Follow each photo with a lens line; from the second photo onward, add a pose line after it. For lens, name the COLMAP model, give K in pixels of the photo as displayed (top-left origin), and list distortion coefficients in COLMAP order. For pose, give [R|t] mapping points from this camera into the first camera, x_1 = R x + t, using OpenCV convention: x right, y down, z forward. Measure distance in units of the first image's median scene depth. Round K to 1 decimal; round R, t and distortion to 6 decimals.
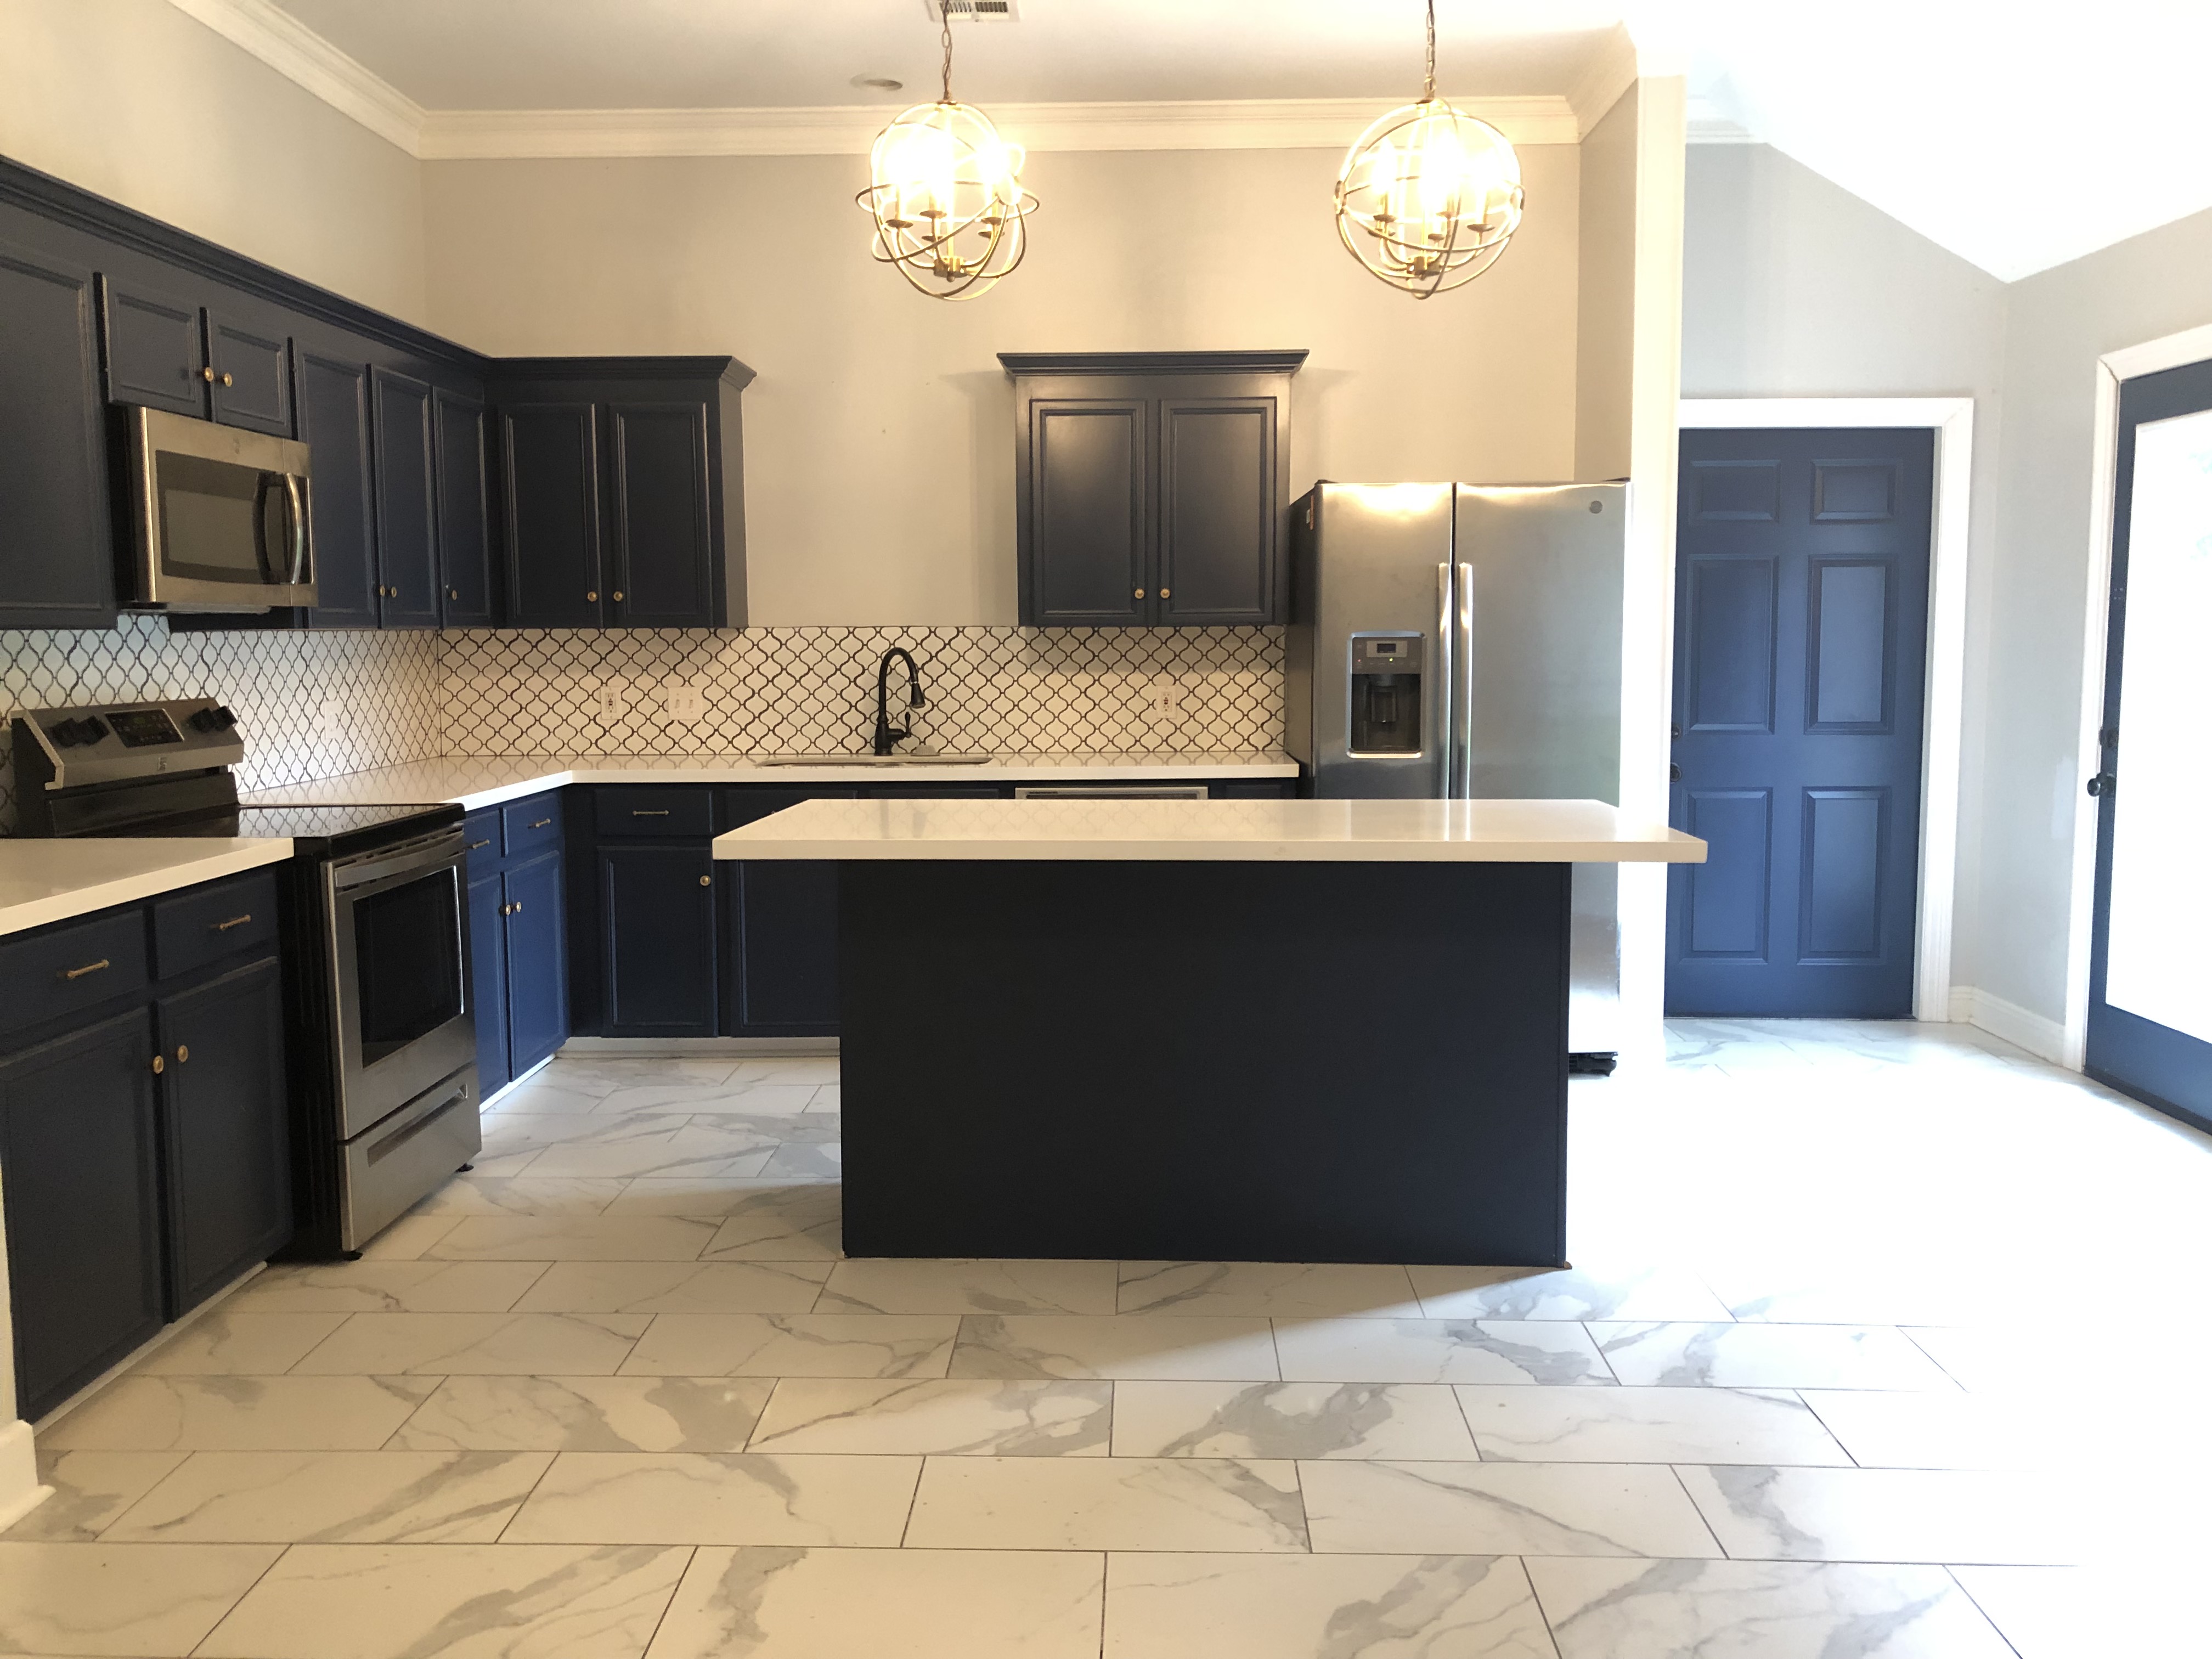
lens RADIAL K [[1794.4, 0, 1102.5], [0, 1794.4, 778.5], [0, 0, 1]] dist [0.090123, -0.000316]
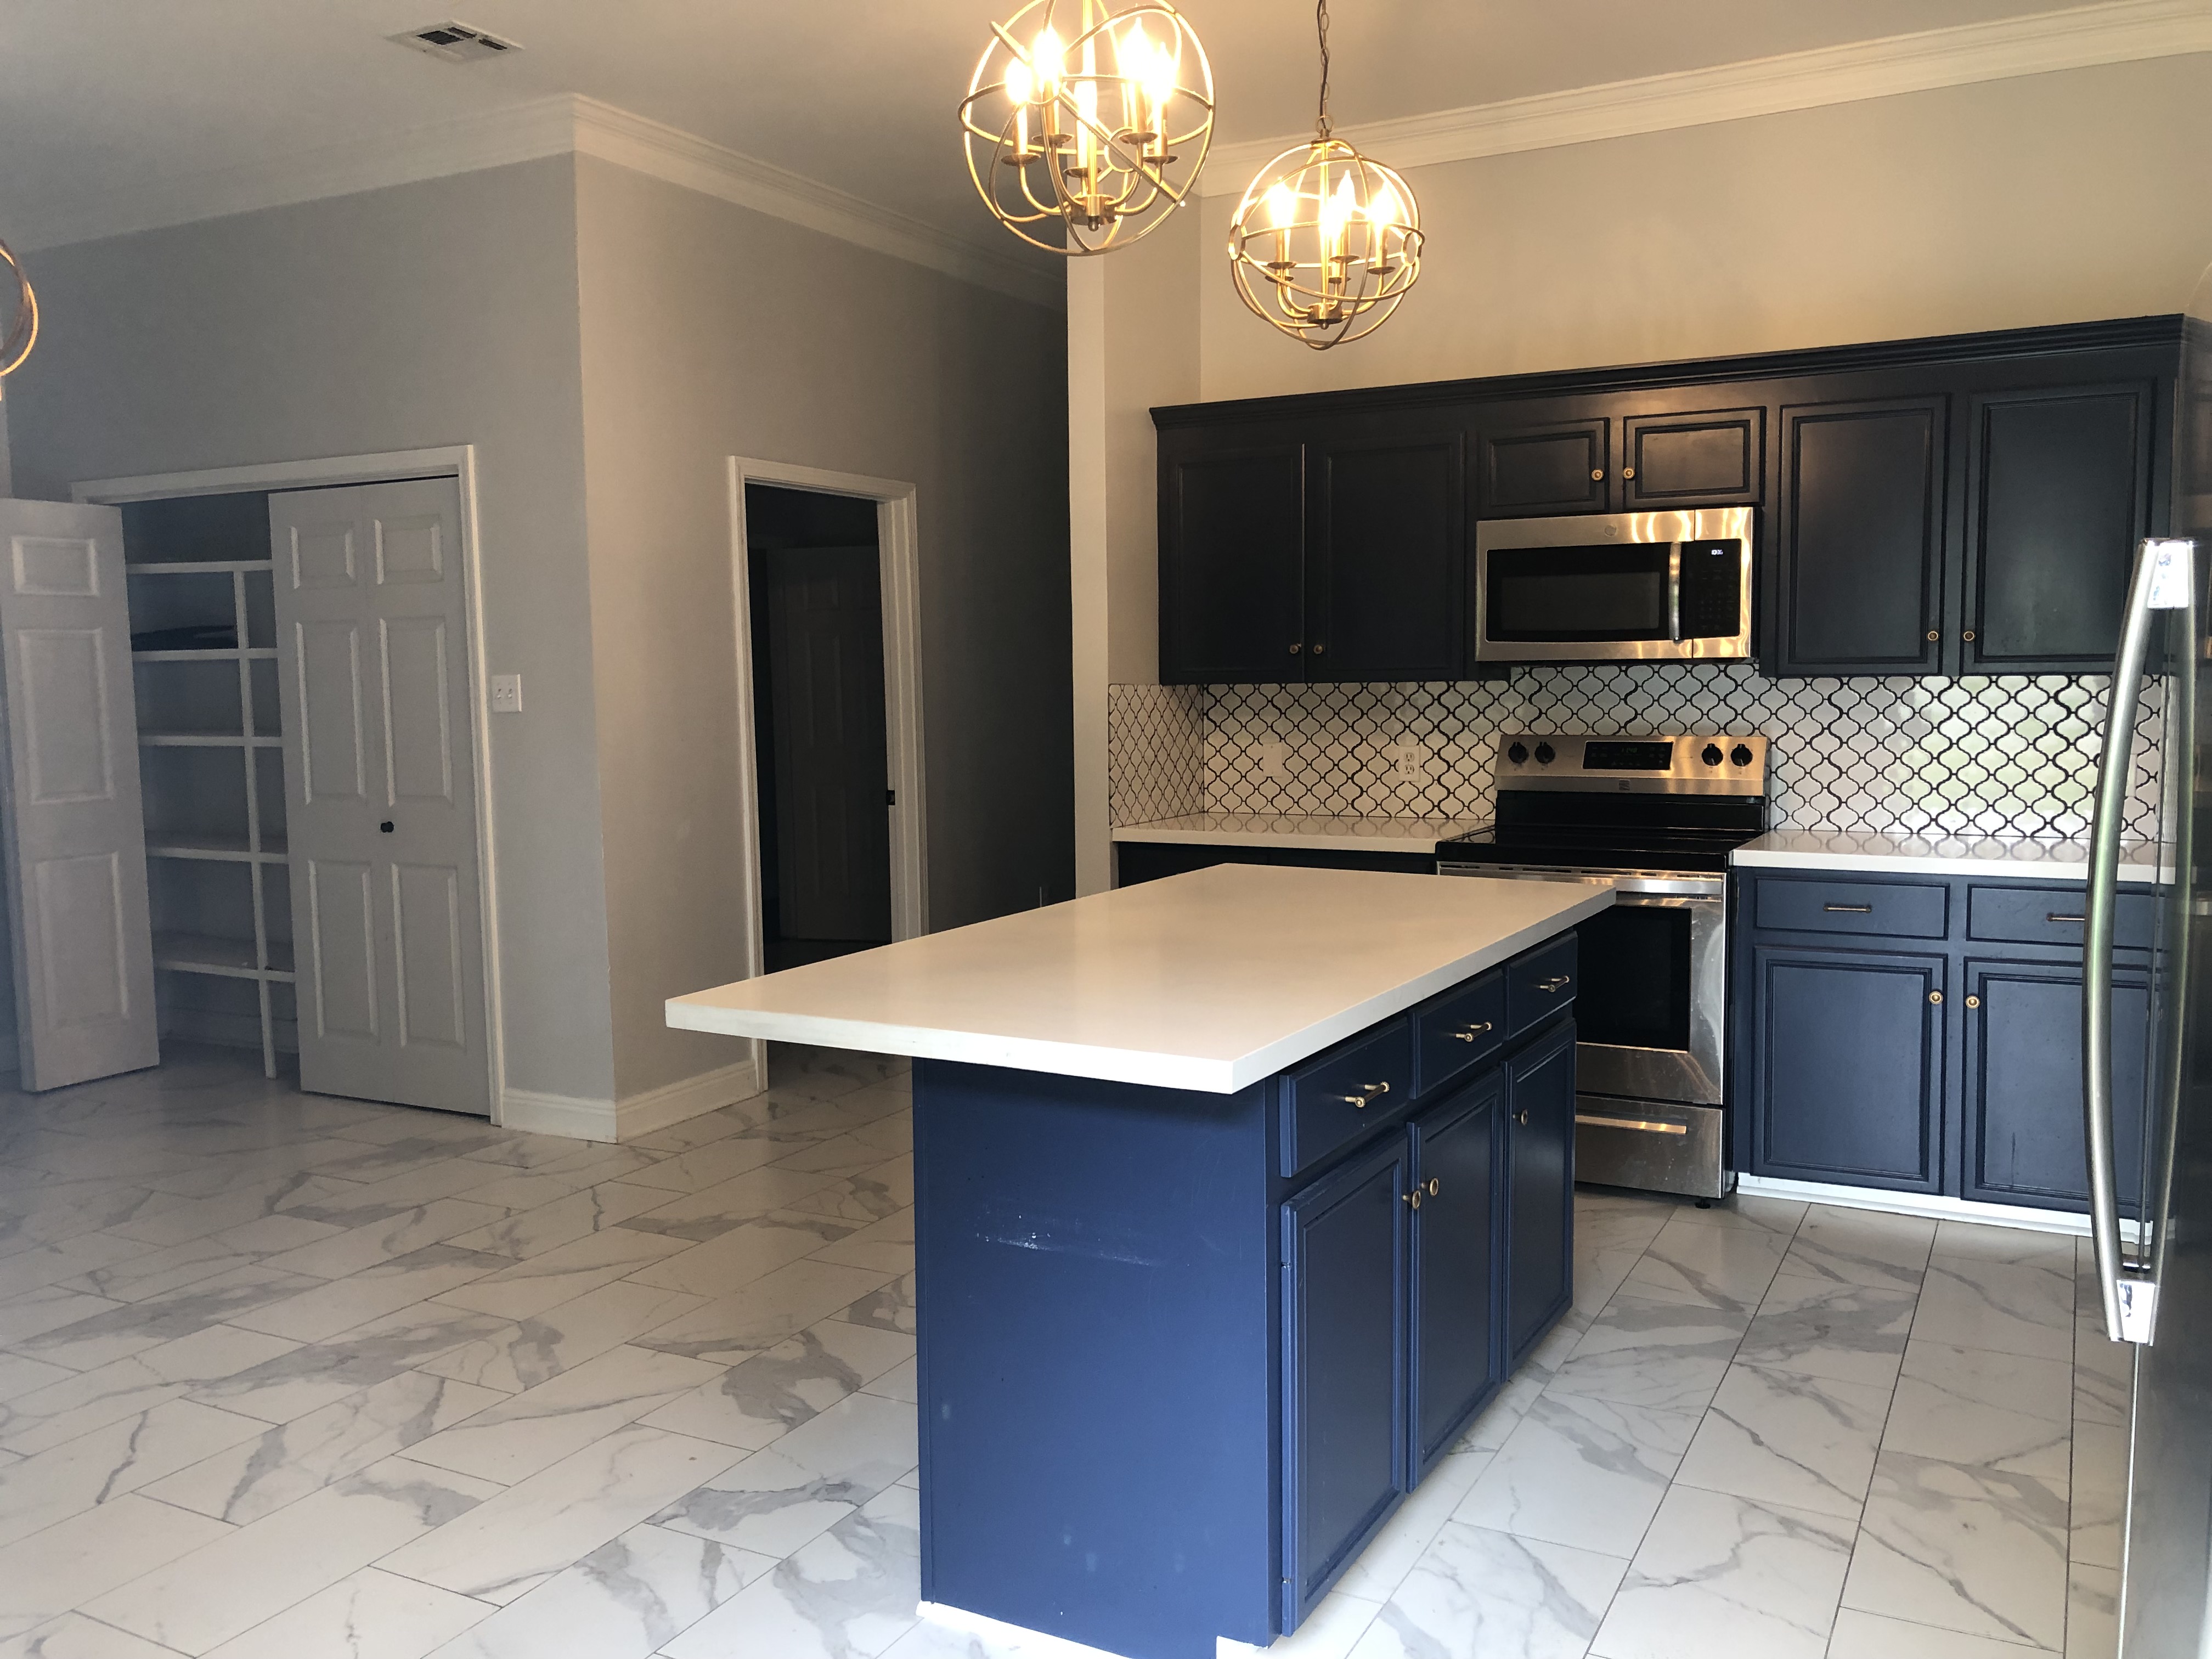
lens RADIAL K [[1800.9, 0, 1106.0], [0, 1800.9, 829.5], [0, 0, 1]] dist [0.008418, 0.001568]
pose [[-0.444597, 0.081025, -0.892058, 0.926081], [-0.062327, 0.990688, 0.121047, -0.131612], [0.893560, 0.109416, -0.435407, 1.508187]]
